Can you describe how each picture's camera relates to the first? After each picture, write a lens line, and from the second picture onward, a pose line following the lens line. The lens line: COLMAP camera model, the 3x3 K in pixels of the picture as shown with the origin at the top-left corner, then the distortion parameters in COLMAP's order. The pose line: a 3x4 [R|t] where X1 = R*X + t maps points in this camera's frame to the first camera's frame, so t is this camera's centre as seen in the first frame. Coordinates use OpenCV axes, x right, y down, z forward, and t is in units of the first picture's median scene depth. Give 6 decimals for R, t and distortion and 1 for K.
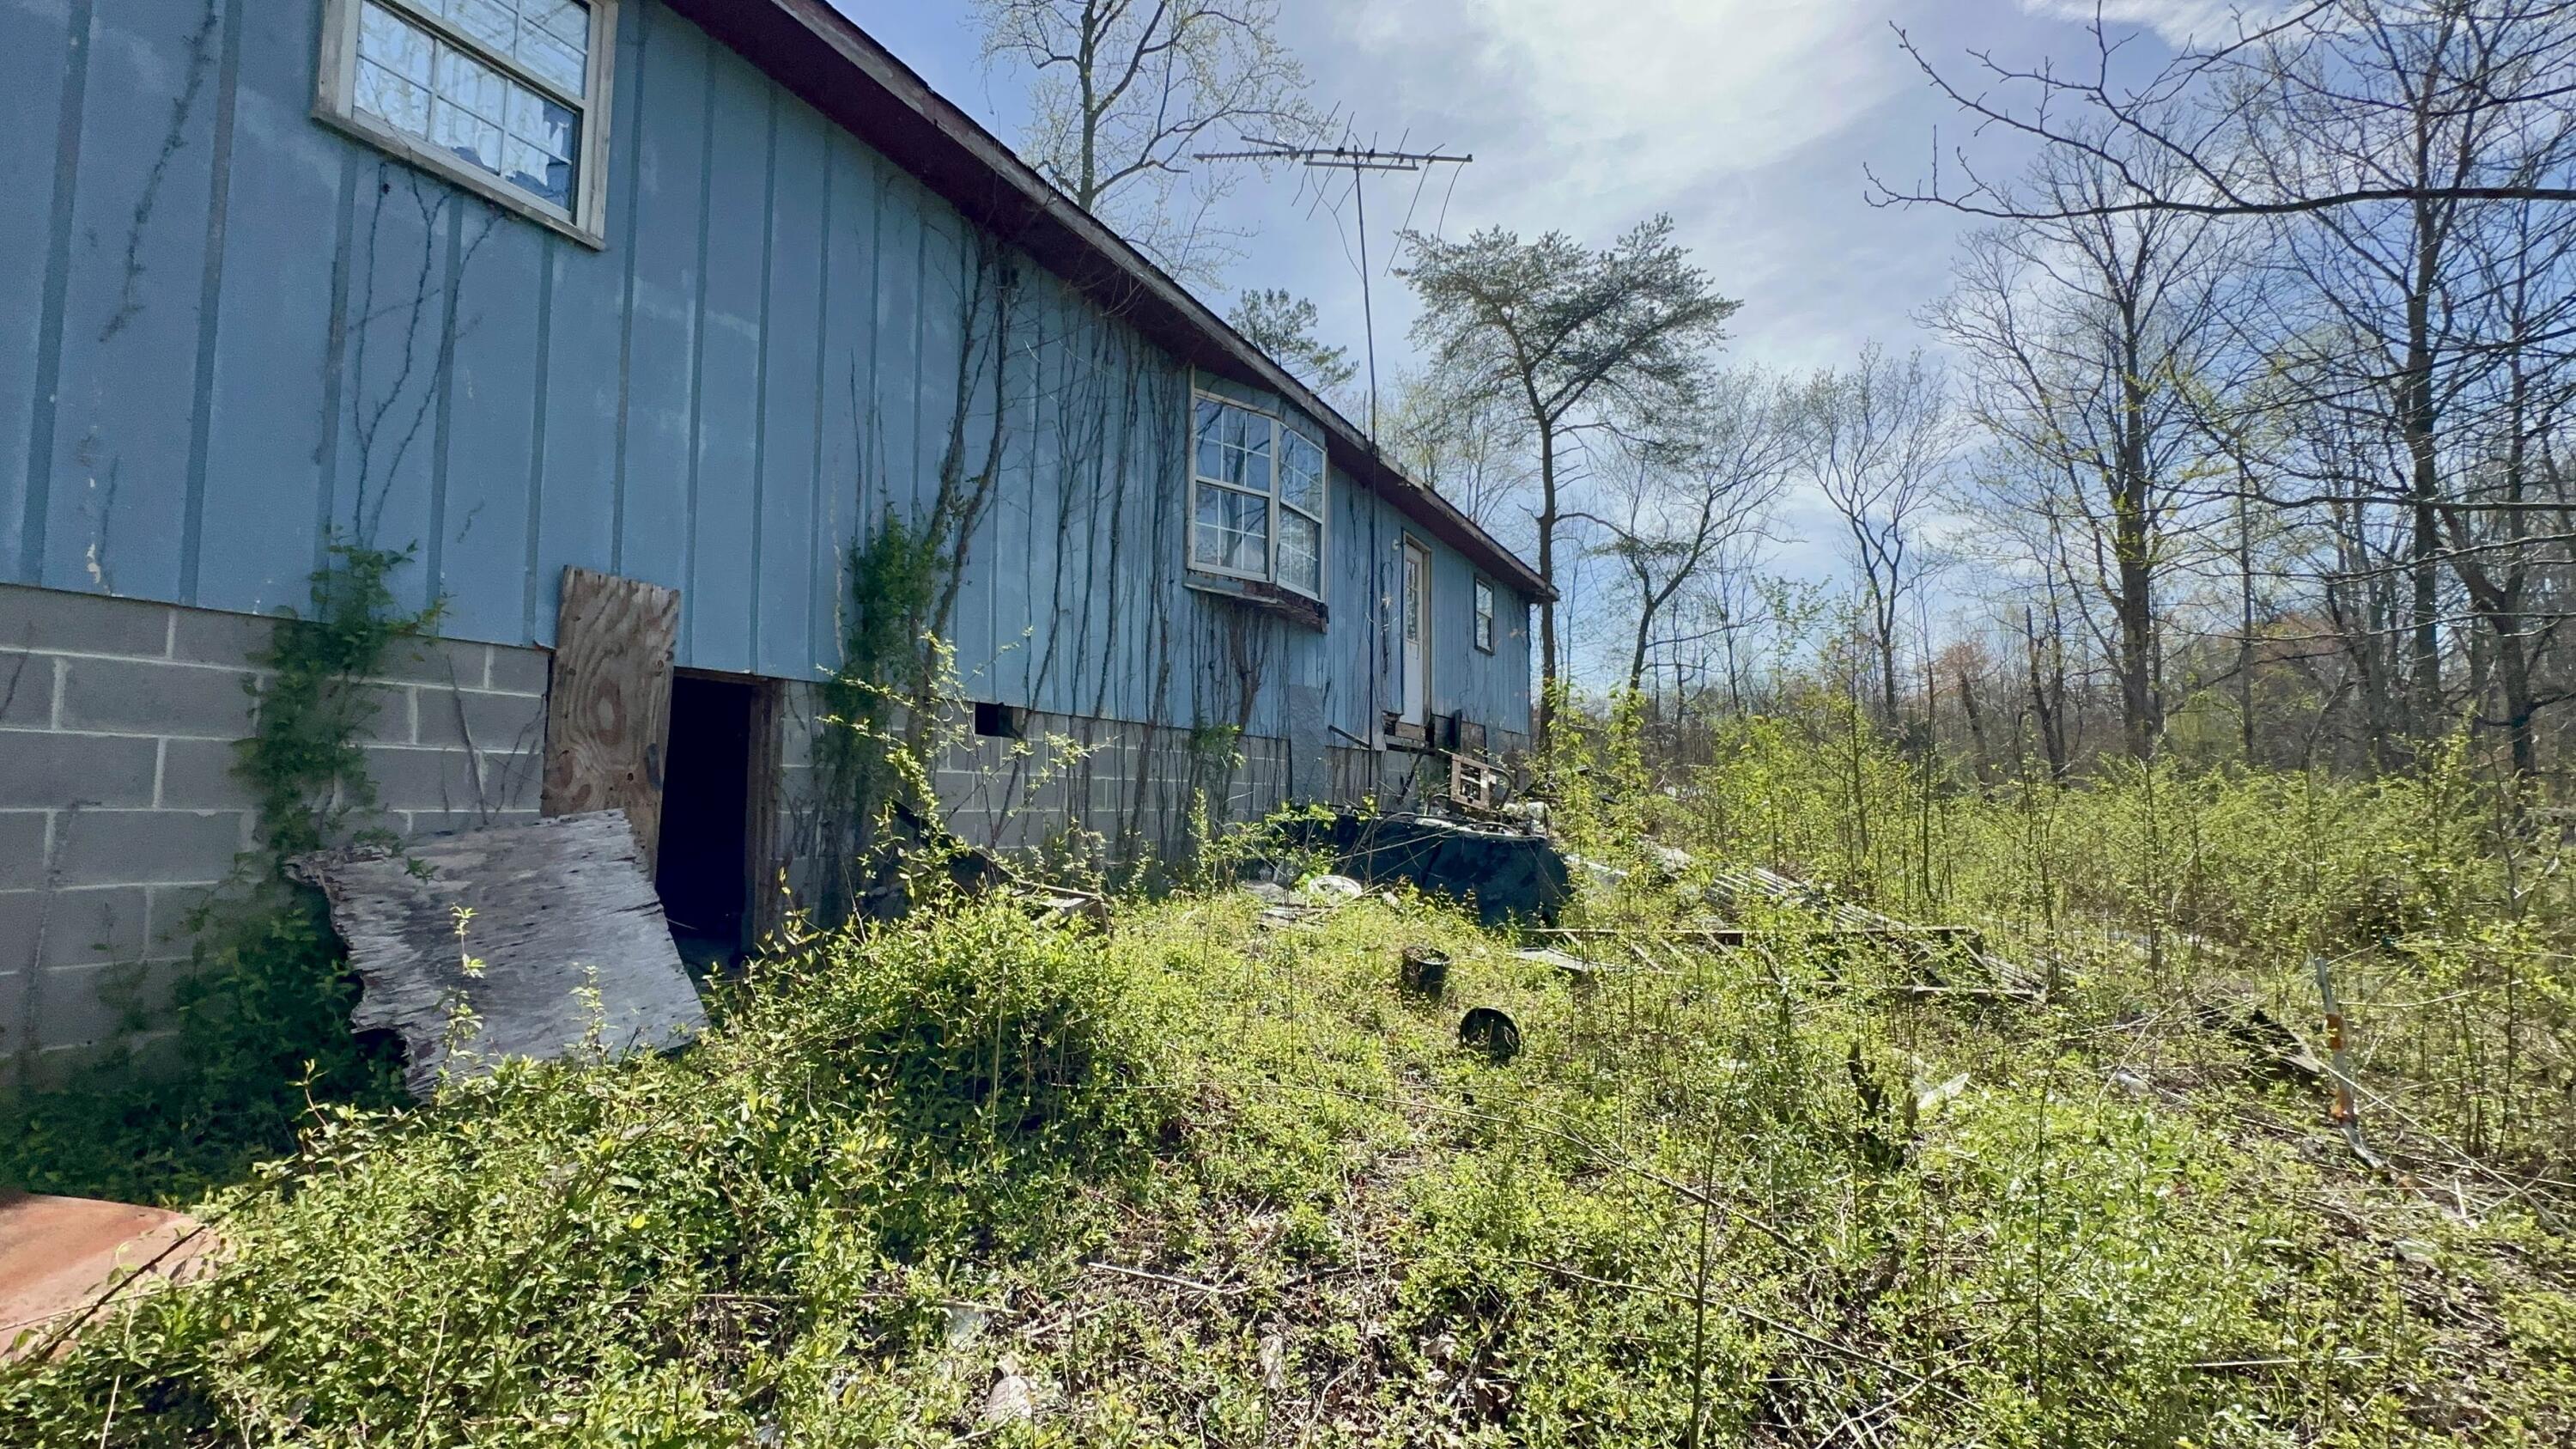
lens RADIAL K [[1121.4, 0, 1290.6], [0, 1121.4, 719.7], [0, 0, 1]] dist [-0.003669, 0.000922]
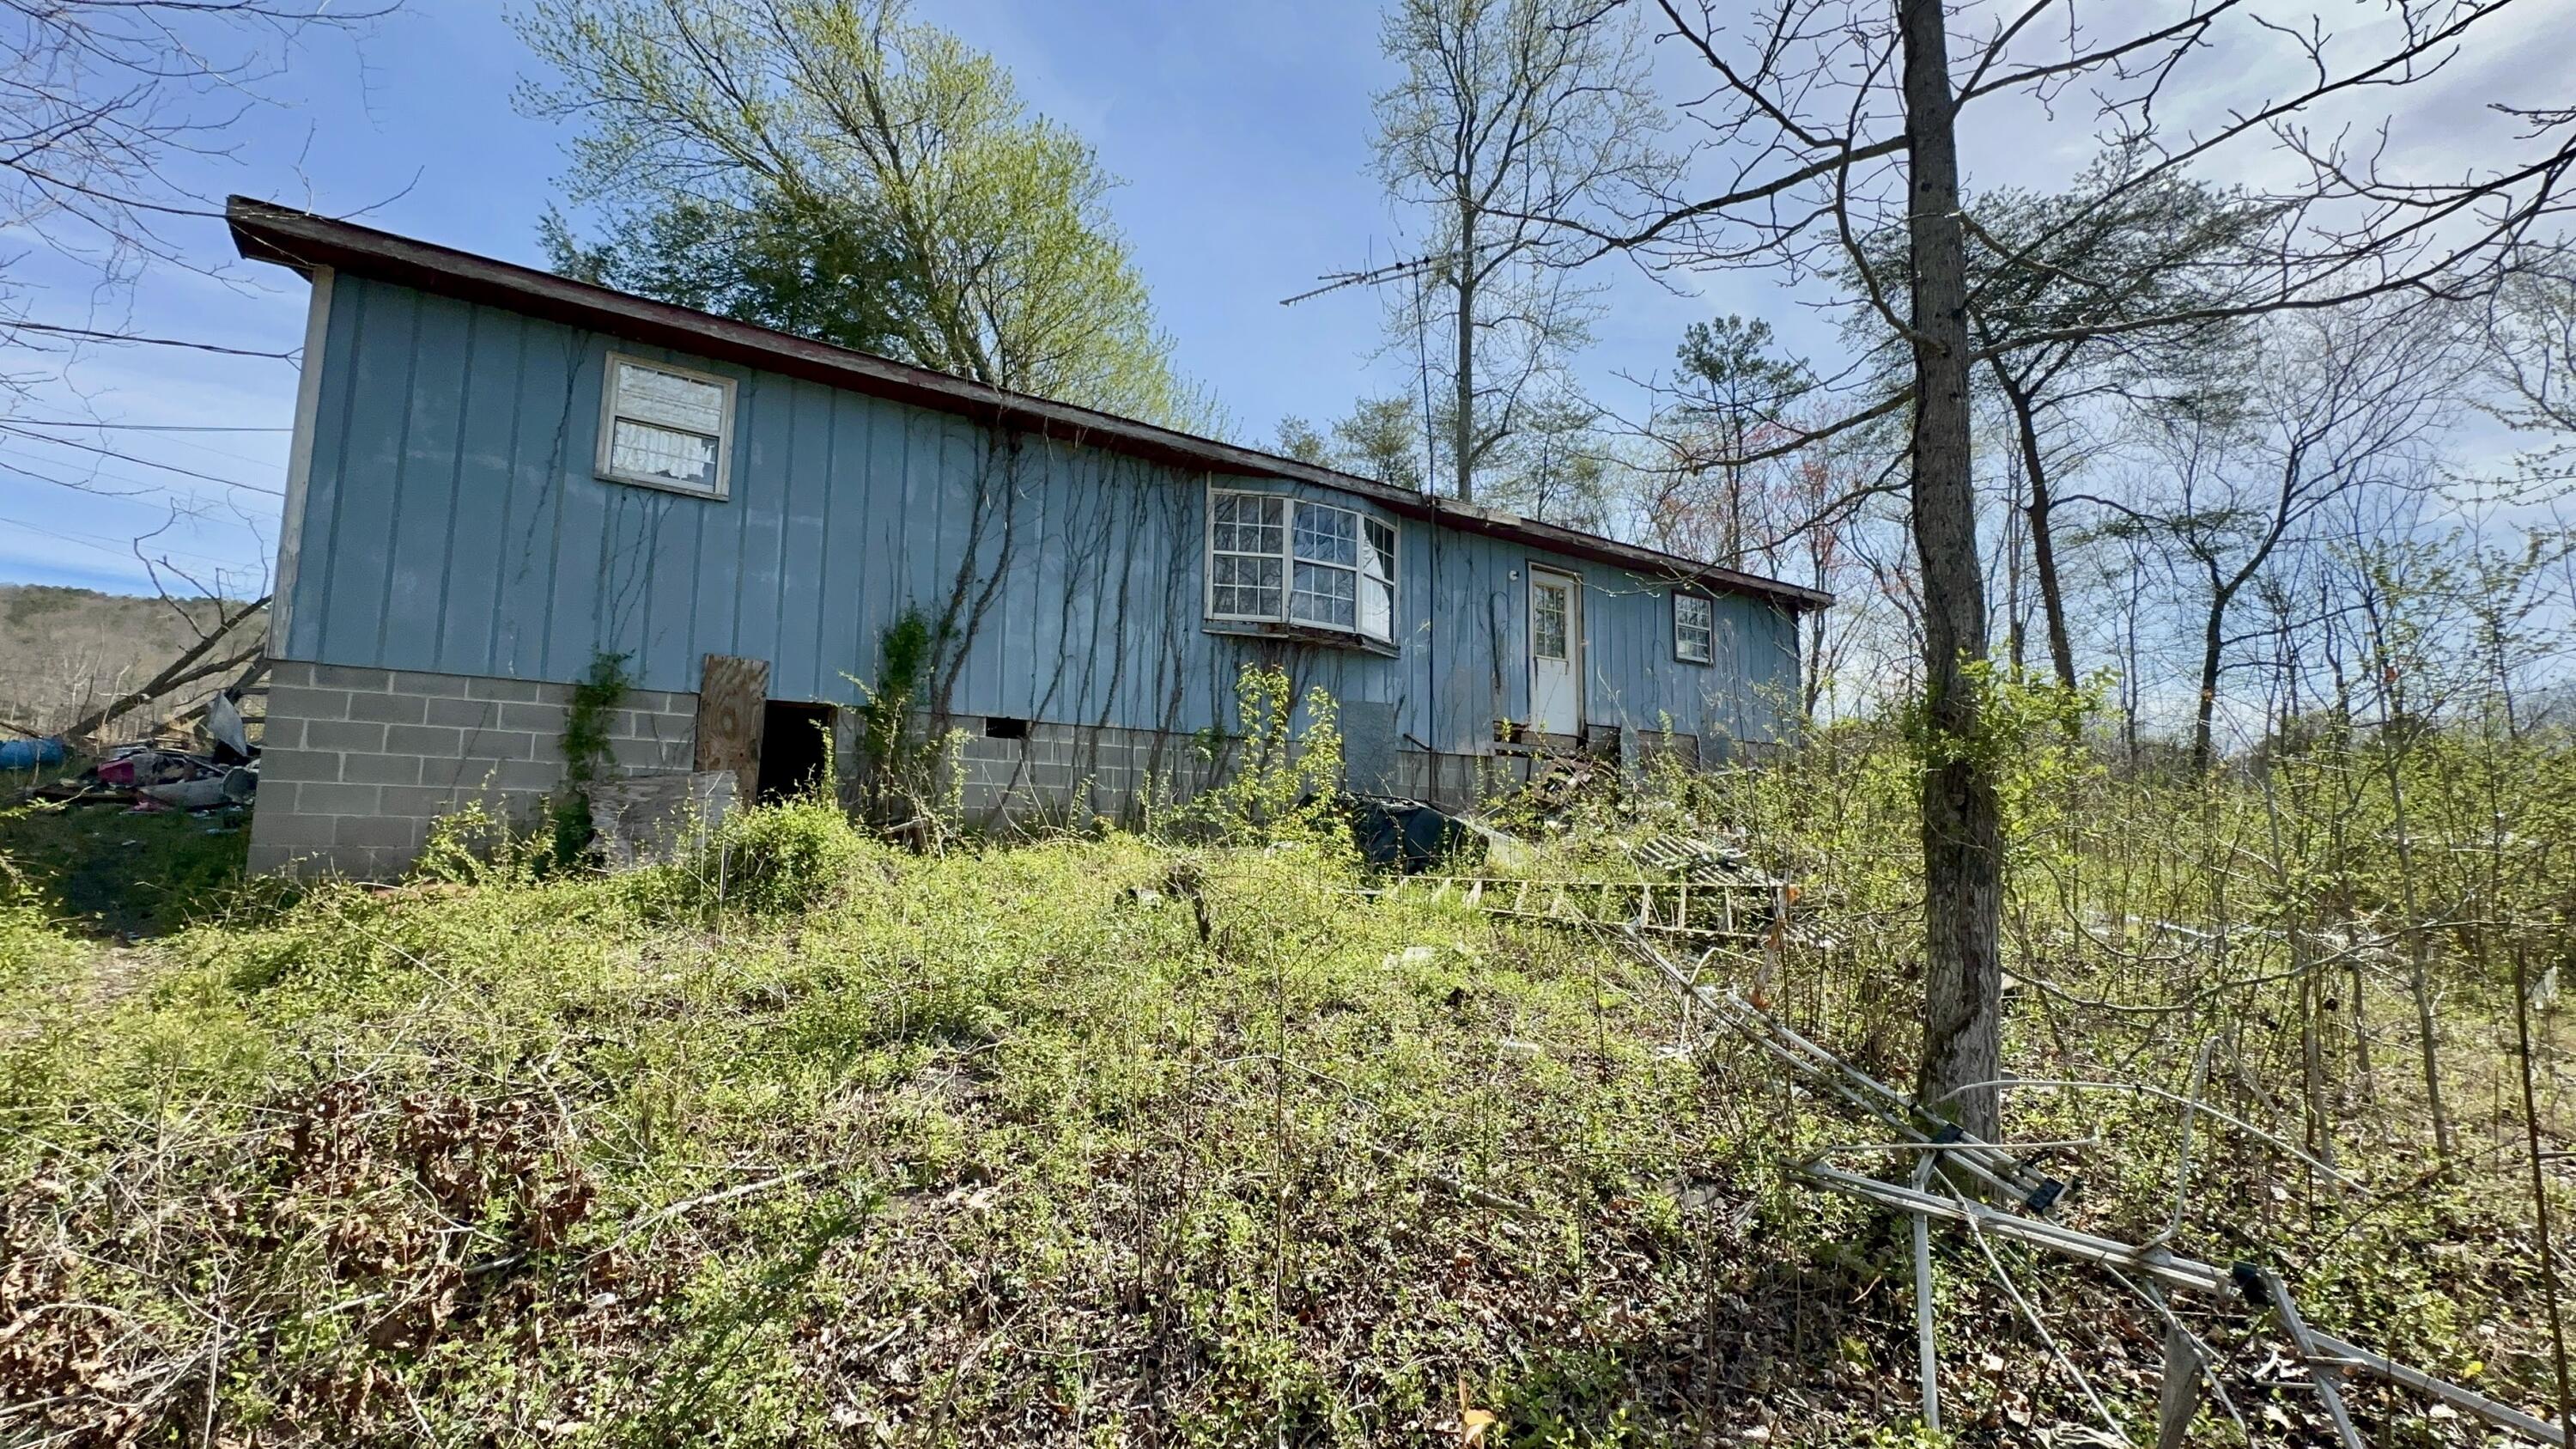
lens RADIAL K [[1121.4, 0, 1290.6], [0, 1121.4, 719.7], [0, 0, 1]] dist [-0.003669, 0.000922]
pose [[0.860094, -0.057905, -0.506838, 1.033239], [0.031737, 0.997686, -0.060126, 0.112536], [0.509147, 0.035629, 0.859942, -0.189277]]
